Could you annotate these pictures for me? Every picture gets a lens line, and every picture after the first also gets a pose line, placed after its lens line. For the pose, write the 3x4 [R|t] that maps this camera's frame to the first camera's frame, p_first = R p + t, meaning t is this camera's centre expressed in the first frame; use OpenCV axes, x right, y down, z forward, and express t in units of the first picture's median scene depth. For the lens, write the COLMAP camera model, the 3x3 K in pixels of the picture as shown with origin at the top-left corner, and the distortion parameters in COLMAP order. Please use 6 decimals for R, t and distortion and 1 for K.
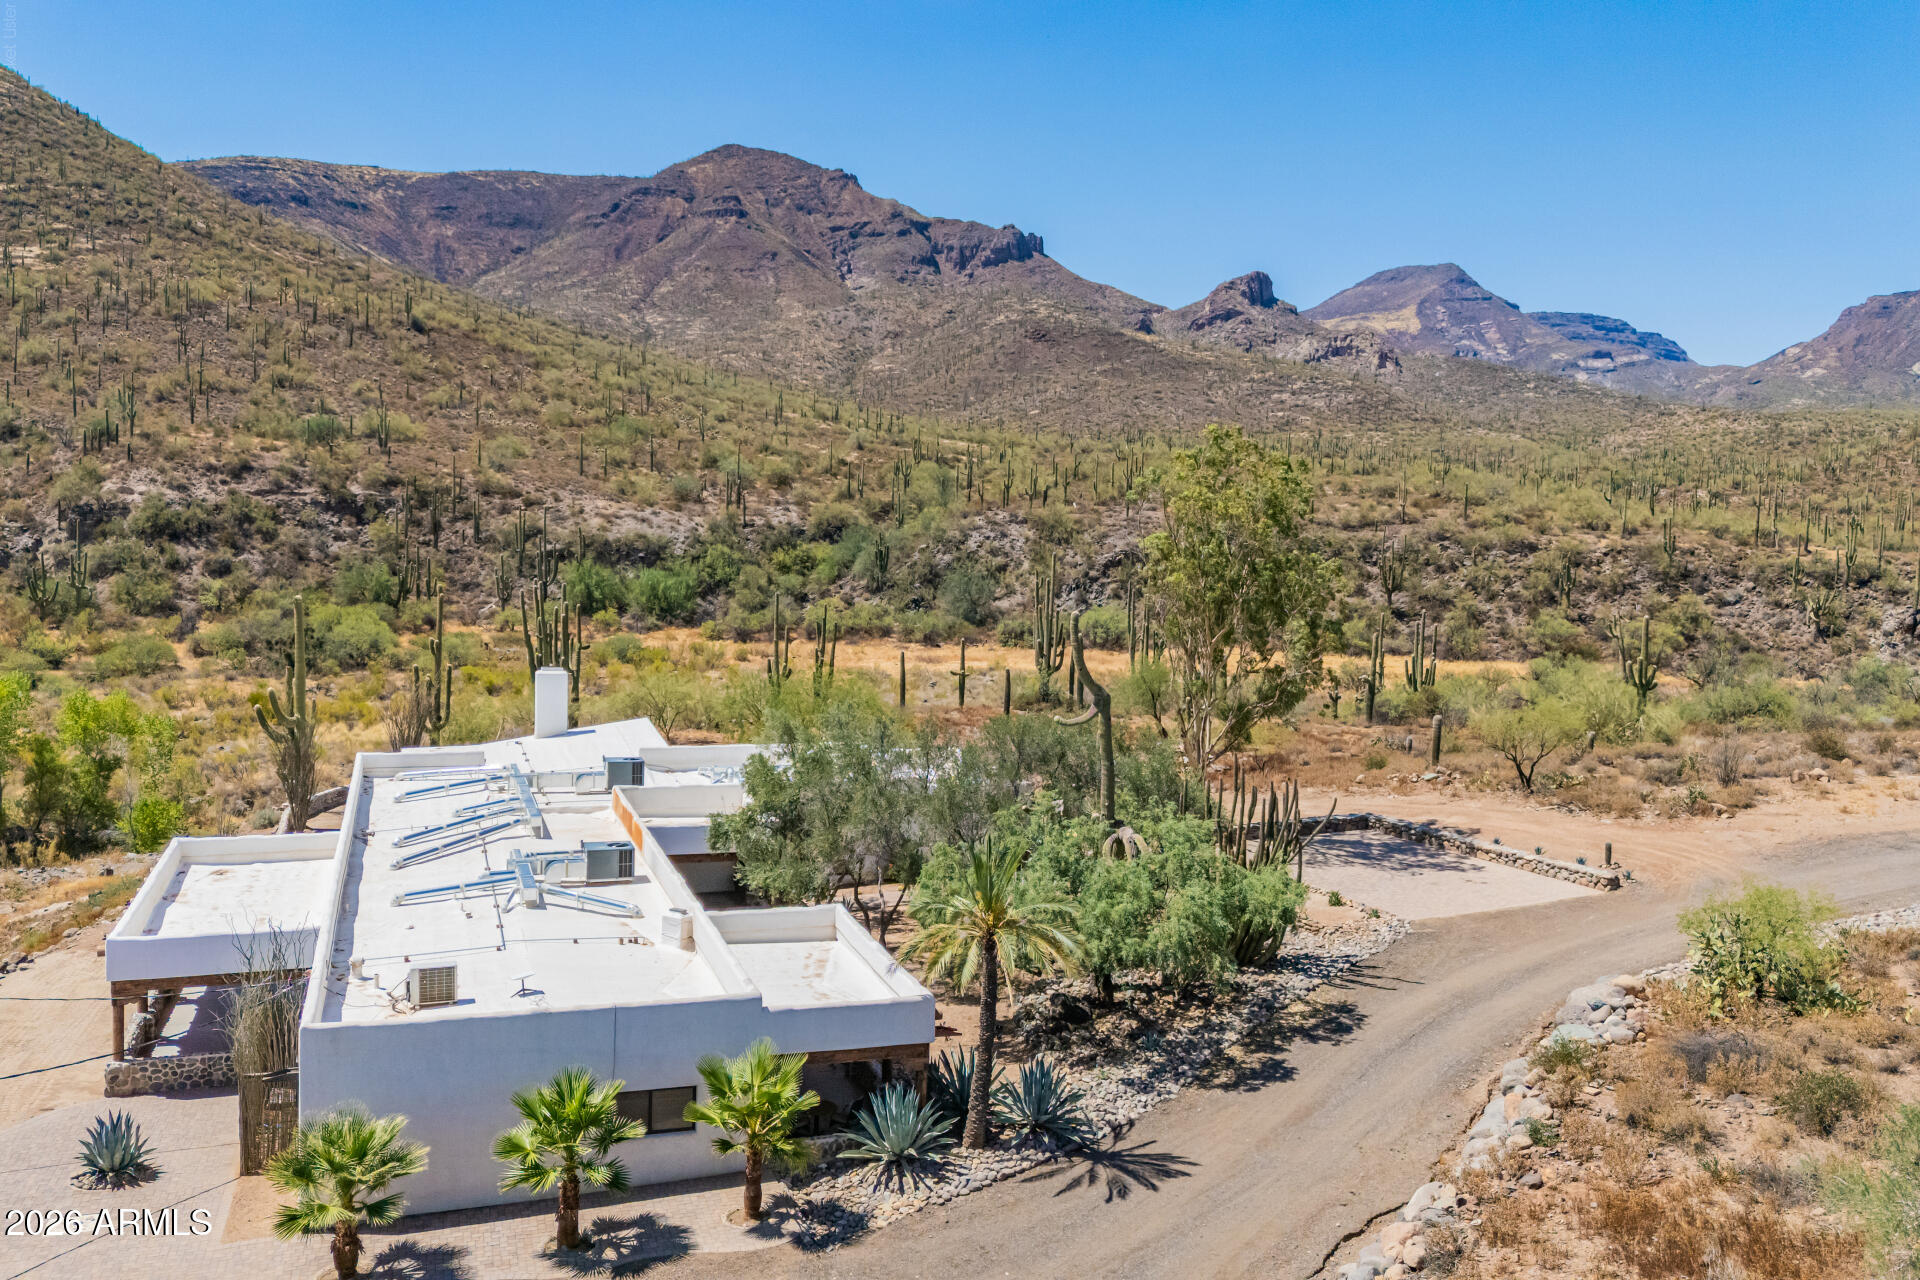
lens RADIAL K [[1673.3, 0, 960.0], [0, 1673.3, 640.0], [0, 0, 1]] dist [0.113558, -0.180897]
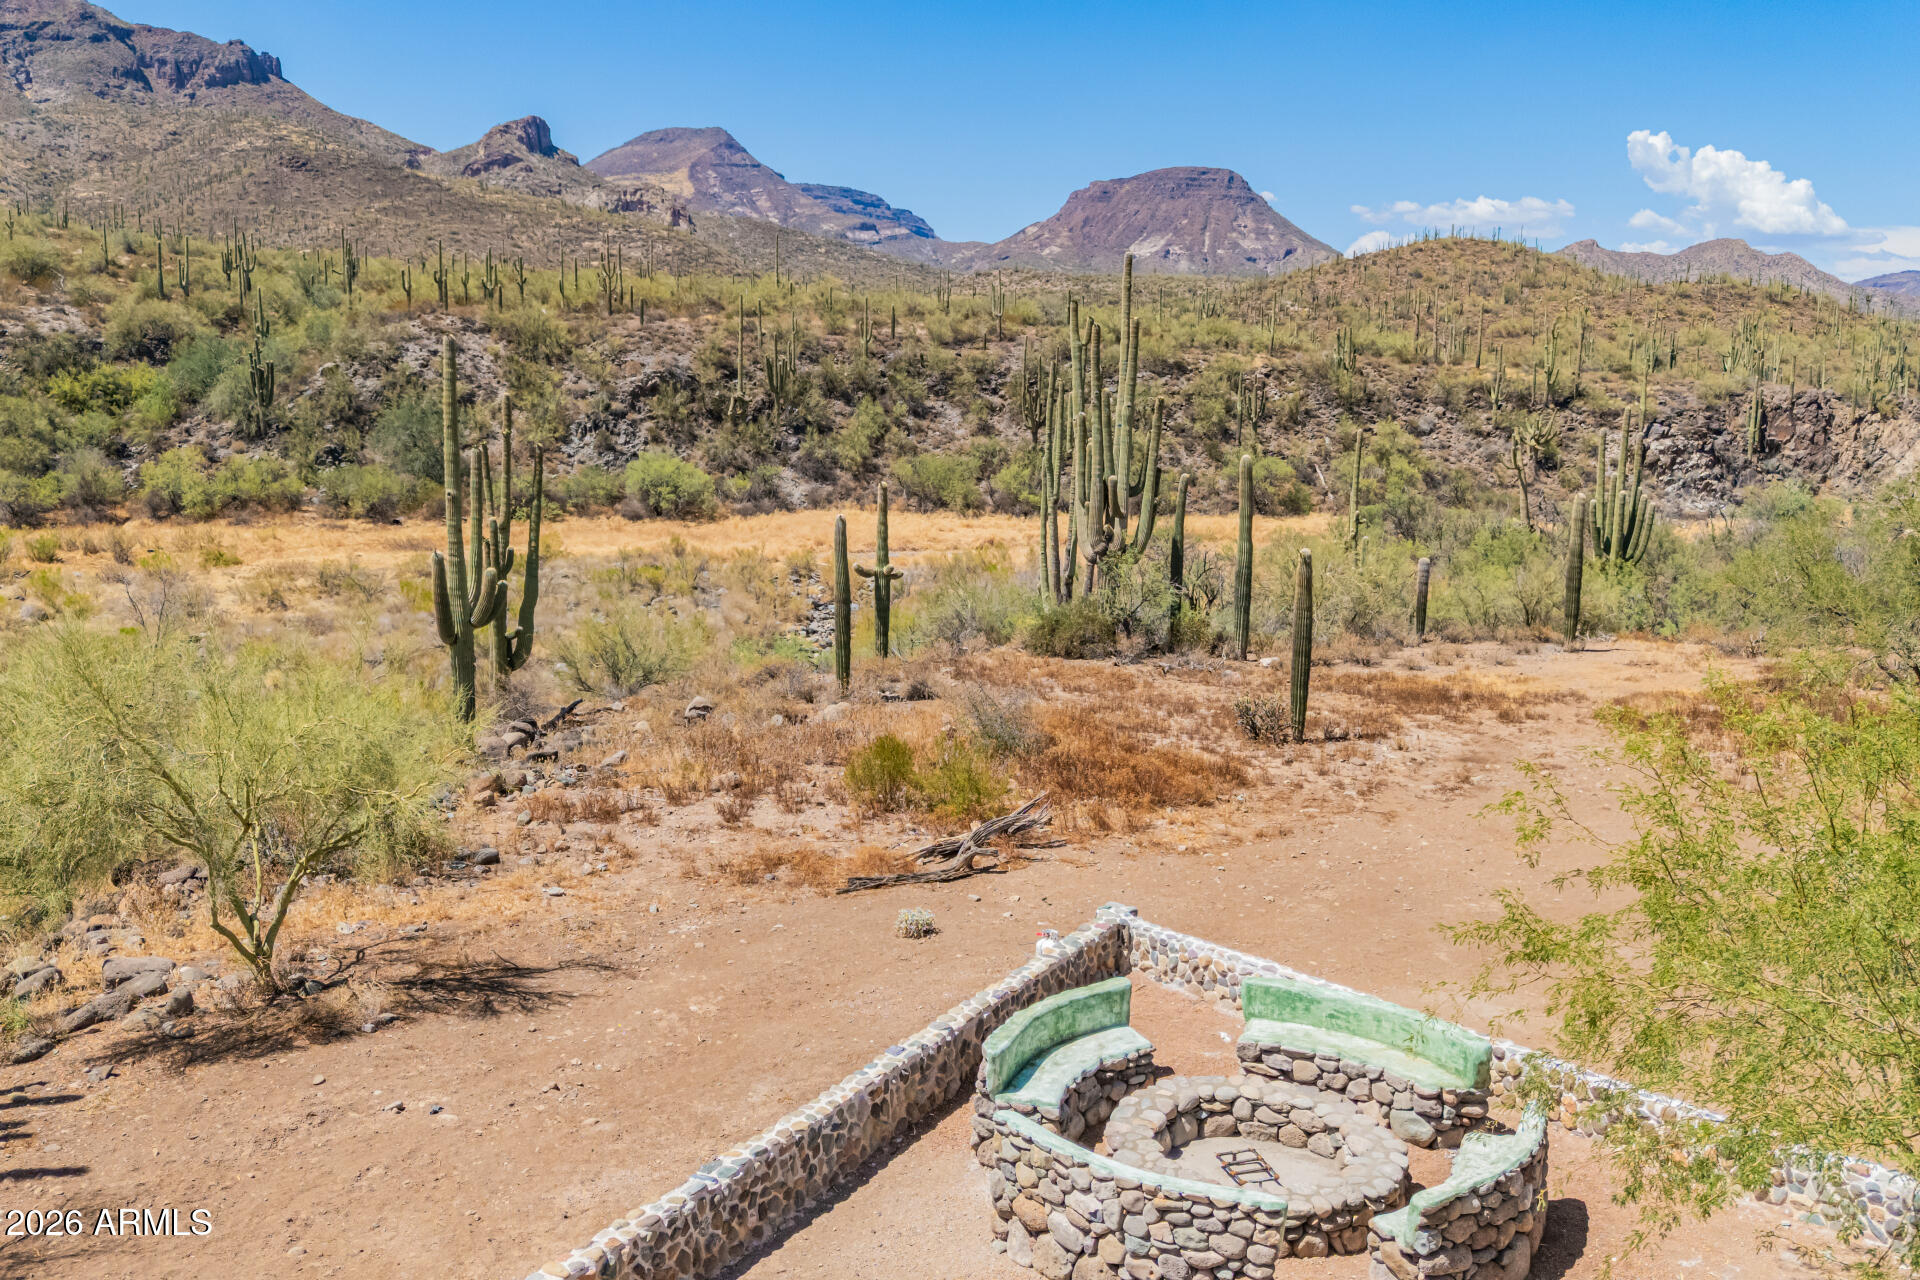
lens RADIAL K [[1688.7, 0, 960.2], [0, 1688.7, 626.4], [0, 0, 1]] dist [0.053800, -0.040553]
pose [[0.911087, -0.062100, 0.407510, -0.071718], [0.034864, 0.996654, 0.073932, 0.002297], [-0.410738, -0.053151, 0.910203, 0.318062]]
